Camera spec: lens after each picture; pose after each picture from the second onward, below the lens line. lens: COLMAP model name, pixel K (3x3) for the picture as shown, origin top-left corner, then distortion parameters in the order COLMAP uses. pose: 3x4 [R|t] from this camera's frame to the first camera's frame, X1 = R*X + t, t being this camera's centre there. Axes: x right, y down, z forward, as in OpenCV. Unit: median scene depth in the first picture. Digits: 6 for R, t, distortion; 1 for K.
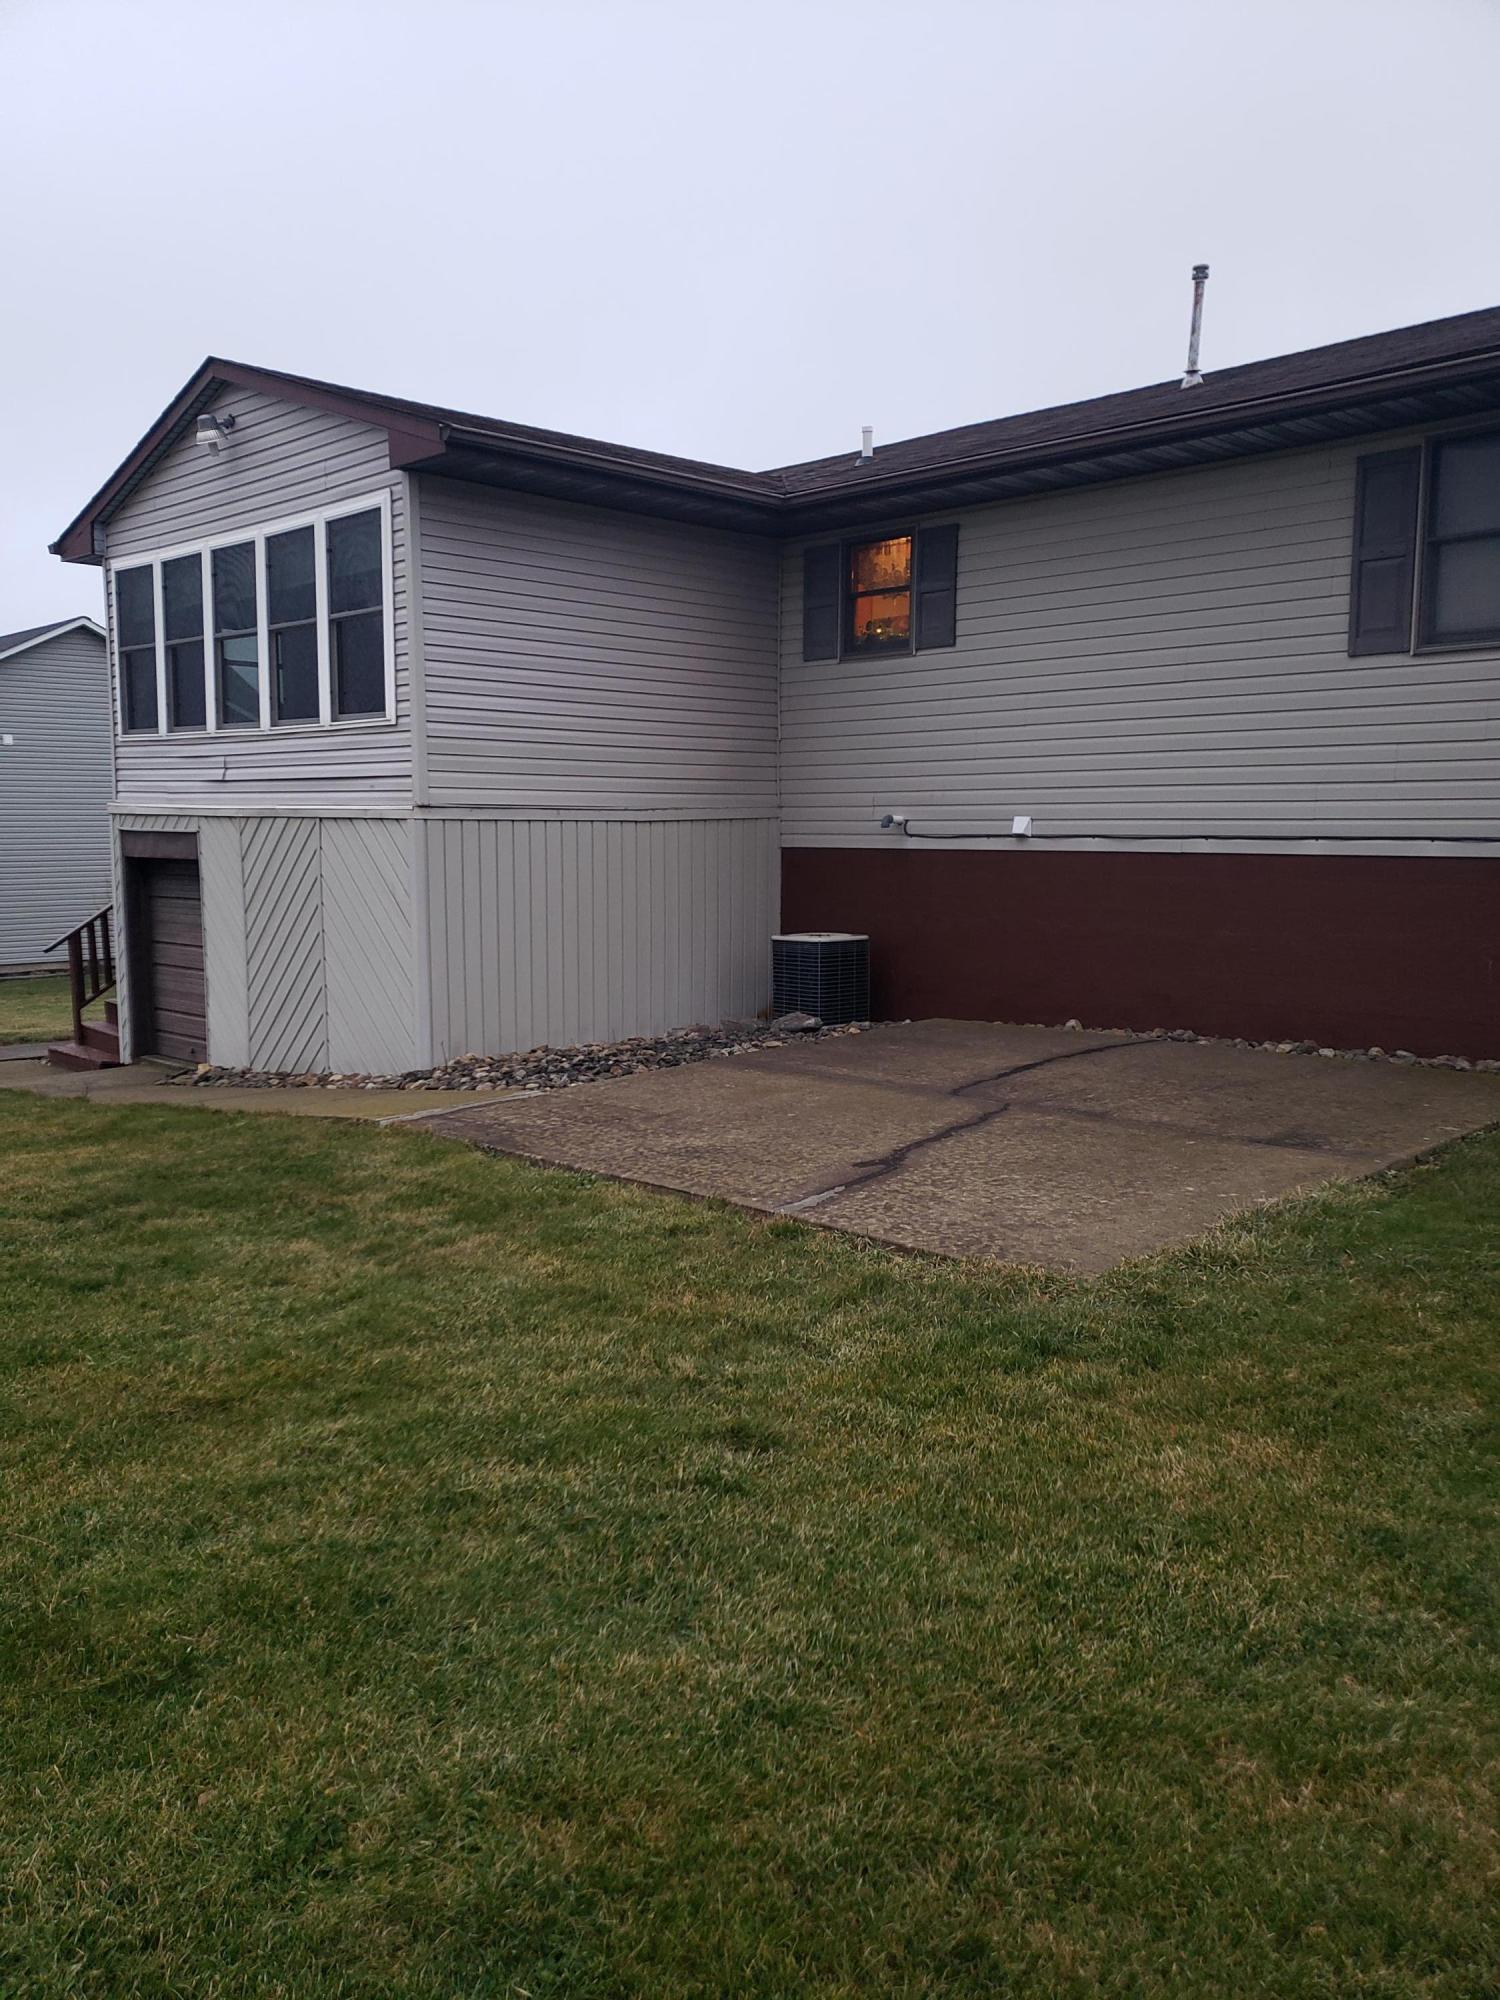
lens RADIAL K [[1559.4, 0, 747.9], [0, 1559.4, 994.6], [0, 0, 1]] dist [0.040452, -0.008350]
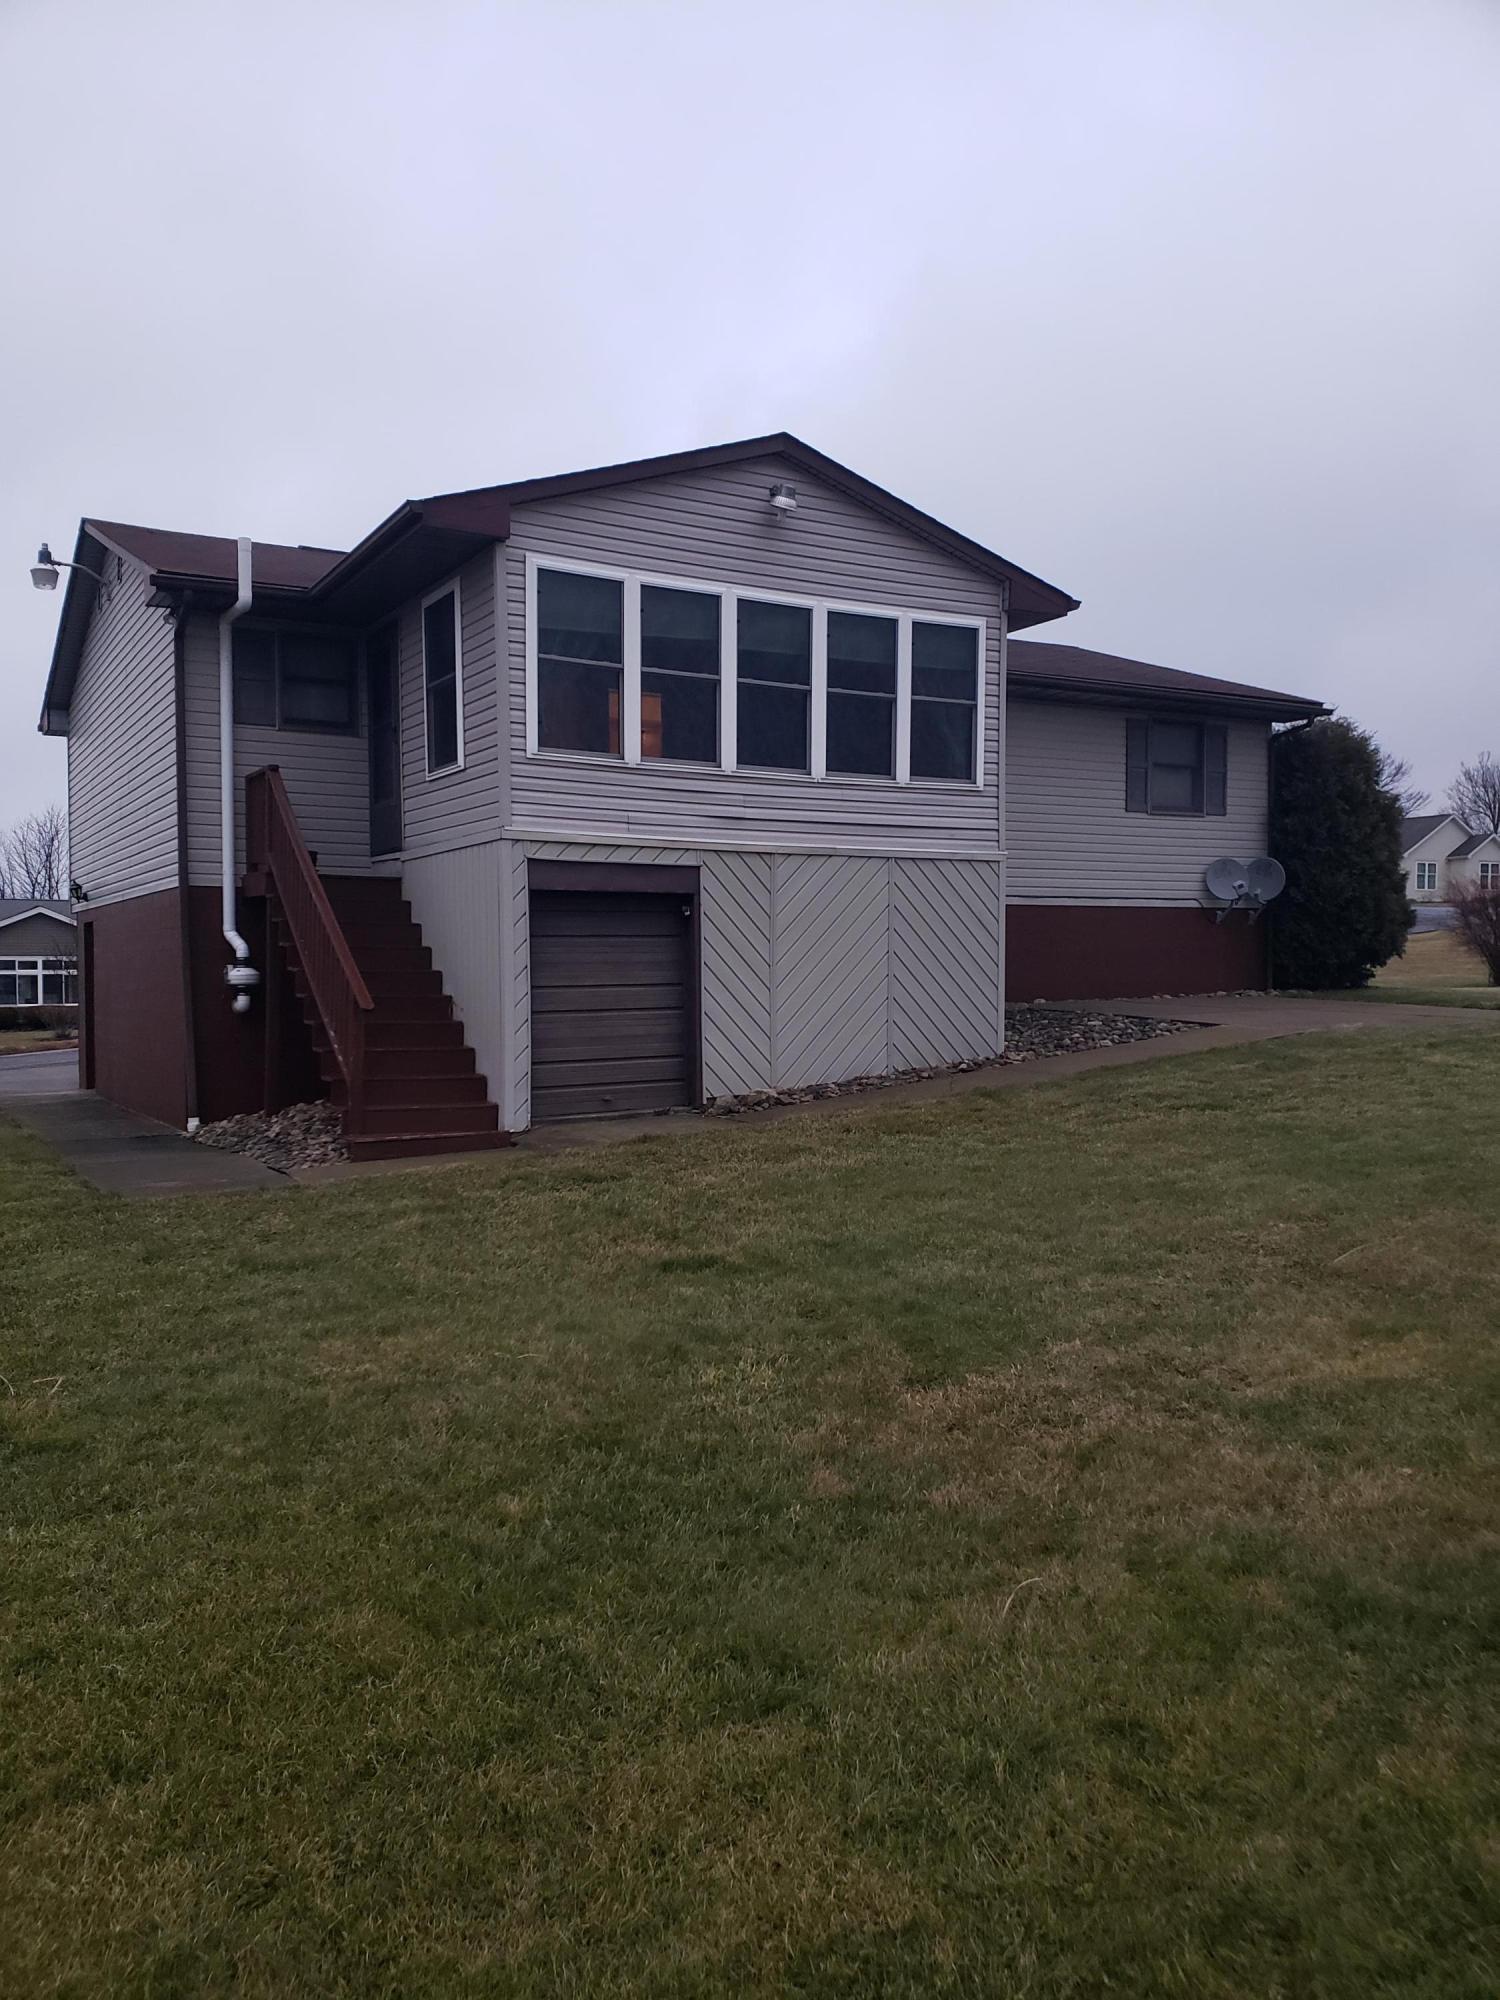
lens RADIAL K [[1559.4, 0, 749.6], [0, 1559.4, 1008.2], [0, 0, 1]] dist [0.040452, -0.008350]
pose [[0.265930, -0.029062, 0.963554, -1.481992], [0.108170, 0.994132, 0.000131, -0.010210], [-0.957904, 0.104192, 0.267514, 0.810432]]
